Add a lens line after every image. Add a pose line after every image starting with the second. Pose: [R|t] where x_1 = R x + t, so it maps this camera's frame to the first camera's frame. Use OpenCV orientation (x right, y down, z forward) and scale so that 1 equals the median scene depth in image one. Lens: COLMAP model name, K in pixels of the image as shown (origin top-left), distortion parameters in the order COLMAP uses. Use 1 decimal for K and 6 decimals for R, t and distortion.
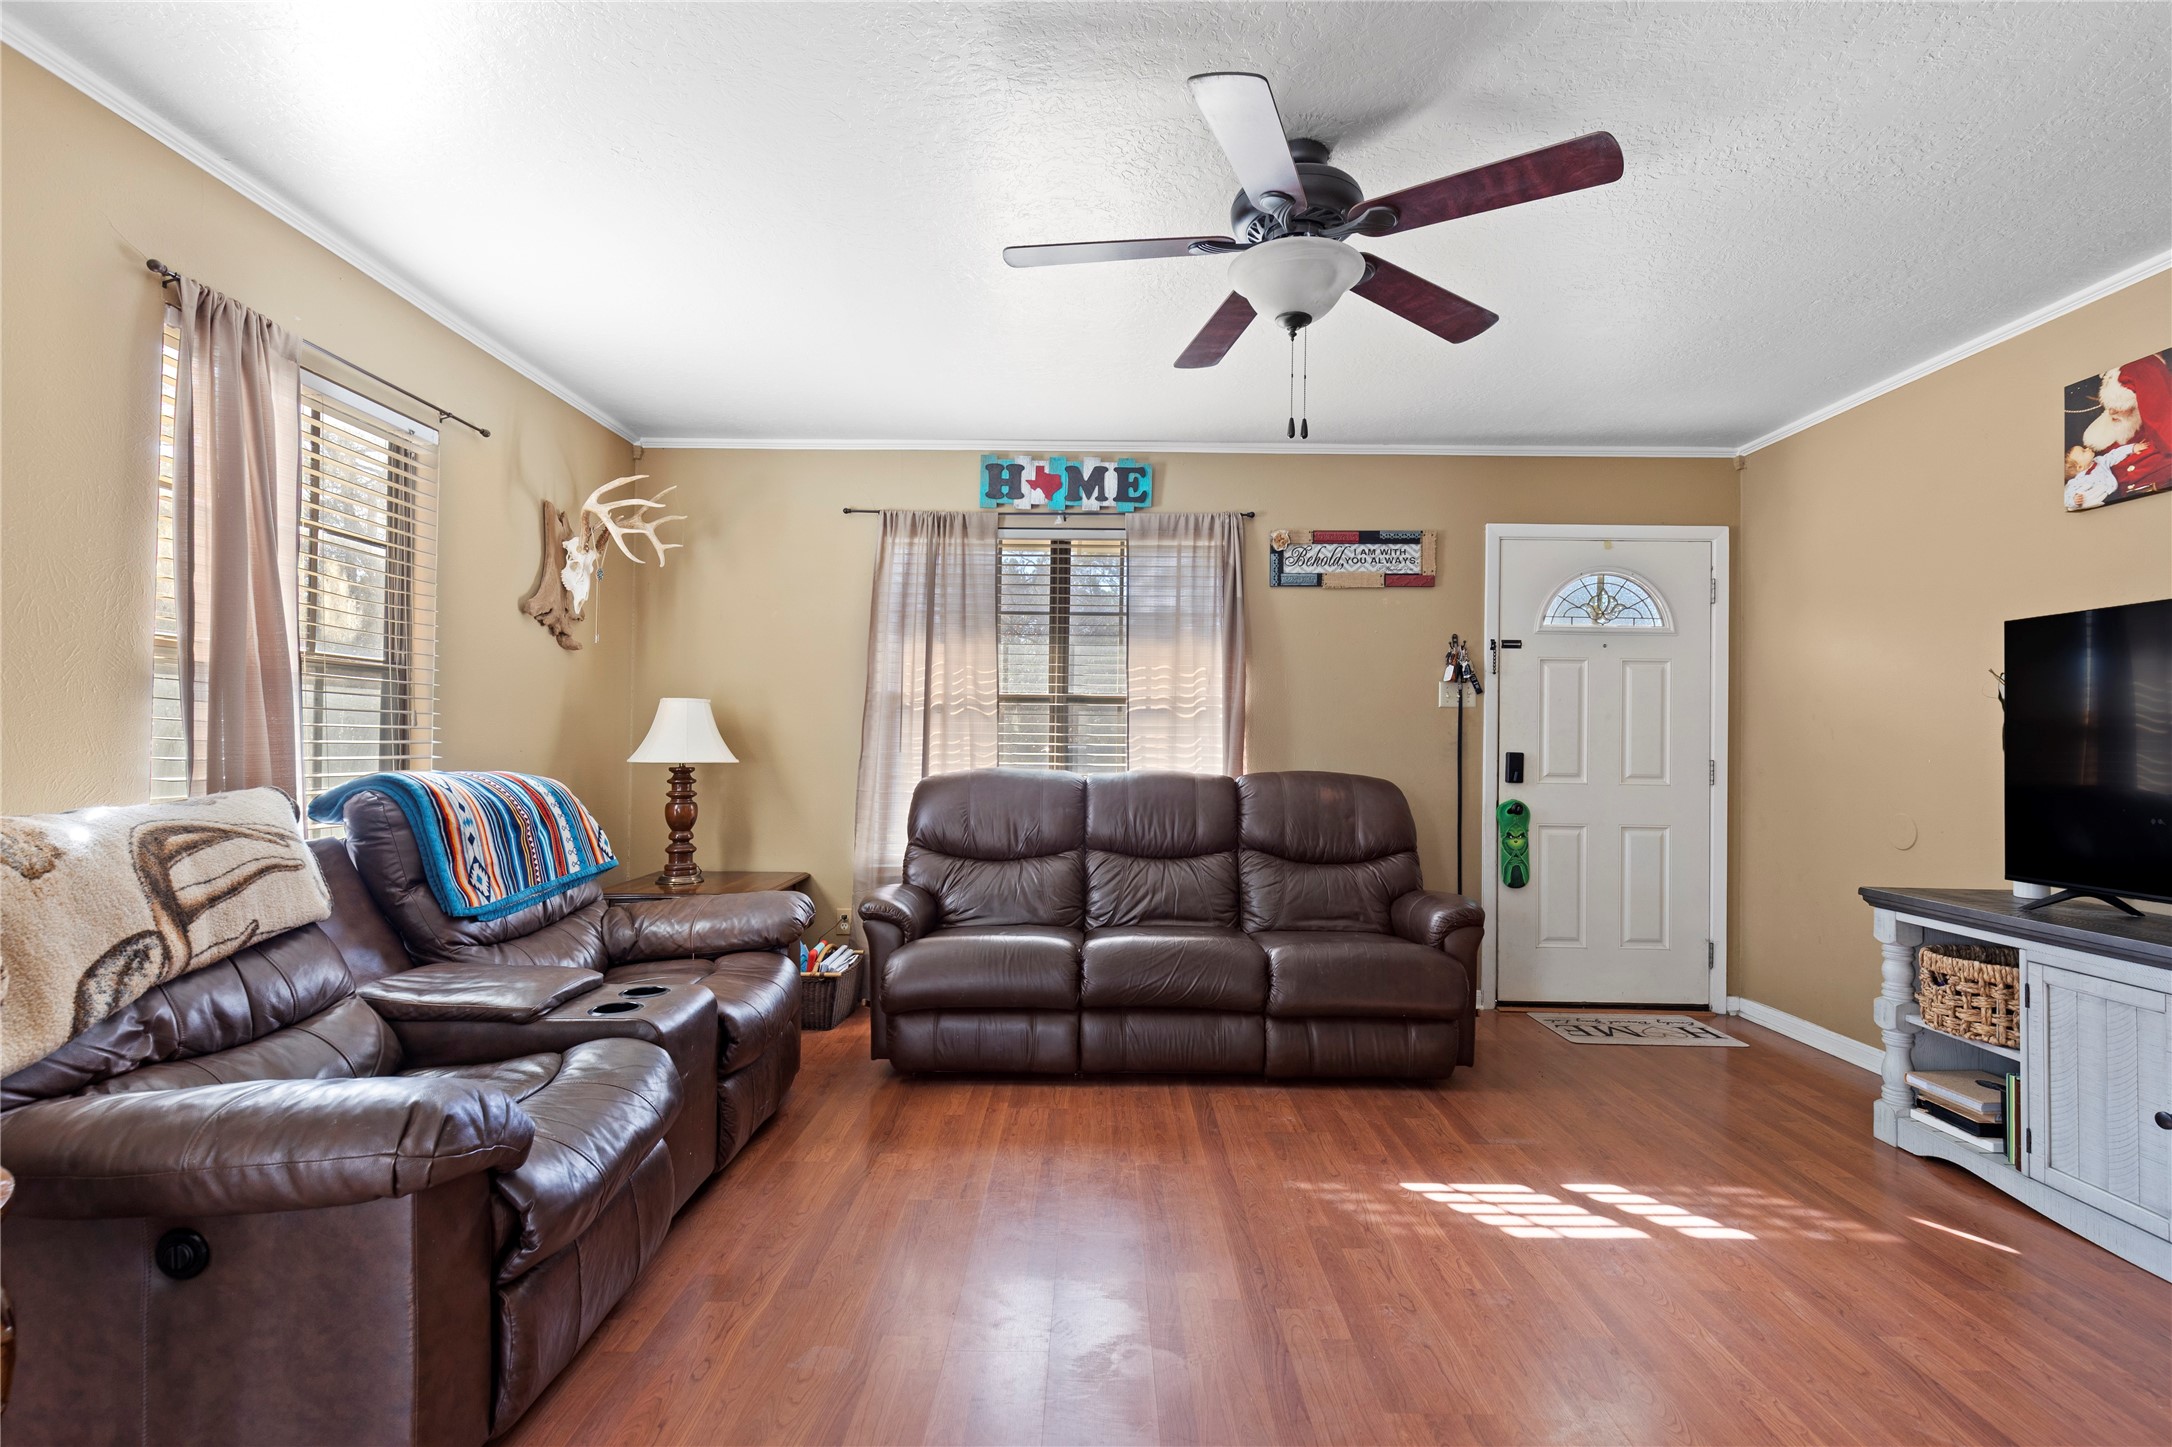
lens RADIAL K [[979.6, 0, 1086.0], [0, 979.6, 723.5], [0, 0, 1]] dist [0.002033, -0.000016]
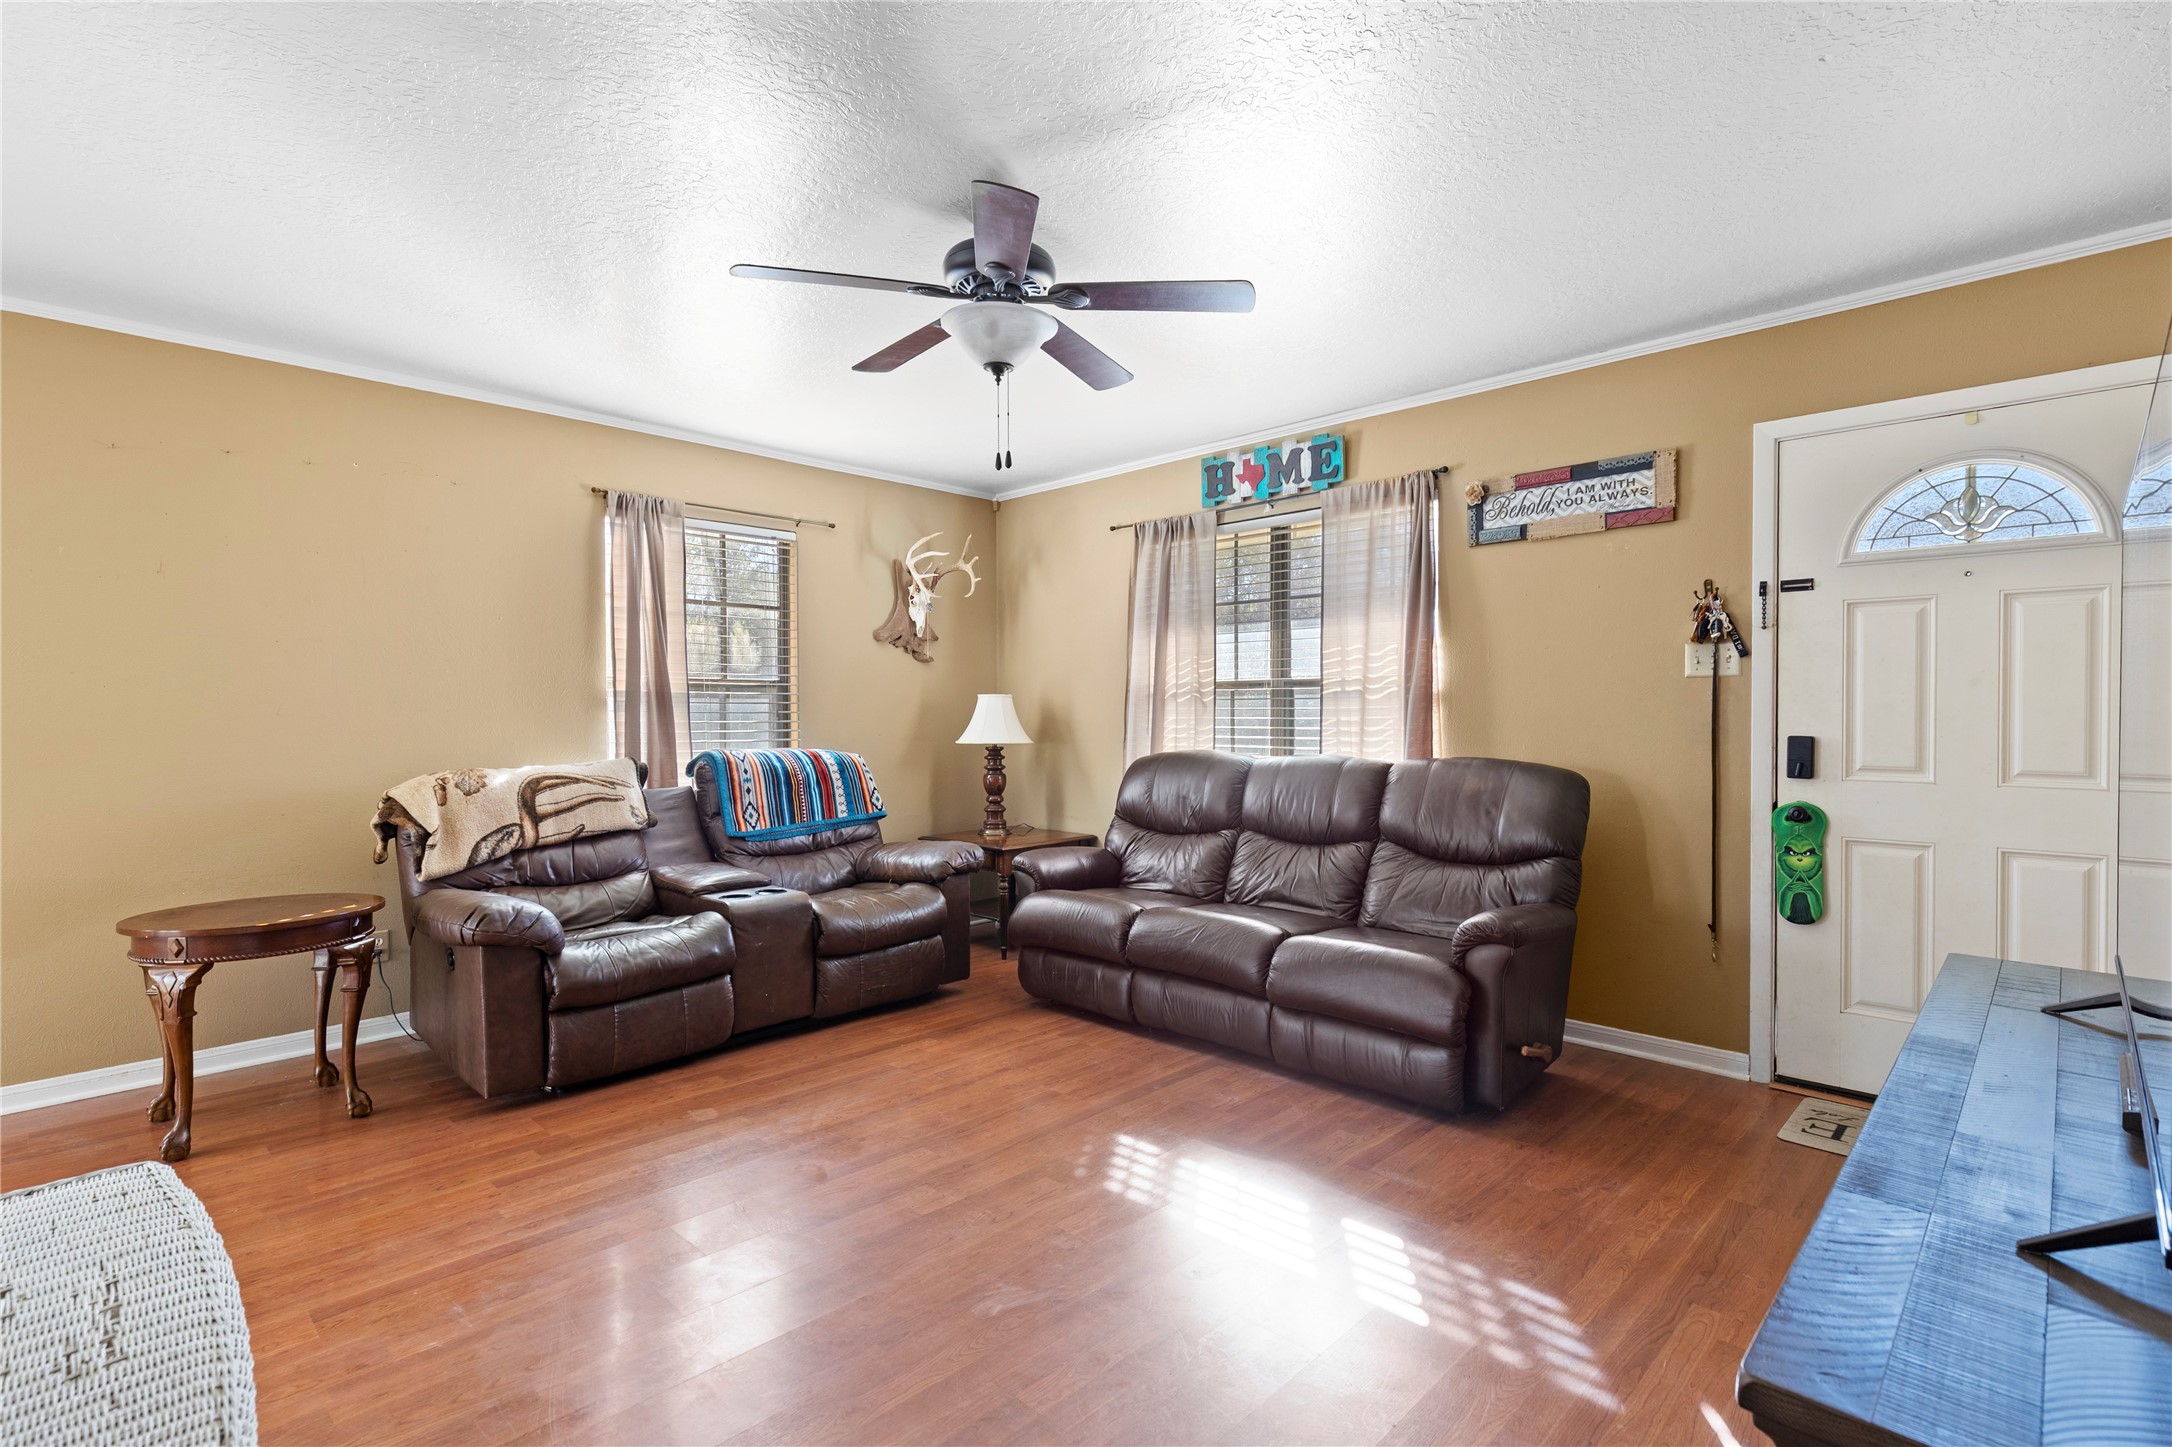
lens RADIAL K [[1008.9, 0, 1086.0], [0, 1008.9, 723.5], [0, 0, 1]] dist [0.003428, -0.000616]
pose [[0.723787, -0.007517, -0.689983, 0.571435], [0.024879, 0.999575, 0.015208, -0.003856], [0.689575, -0.028174, 0.723666, 0.102899]]
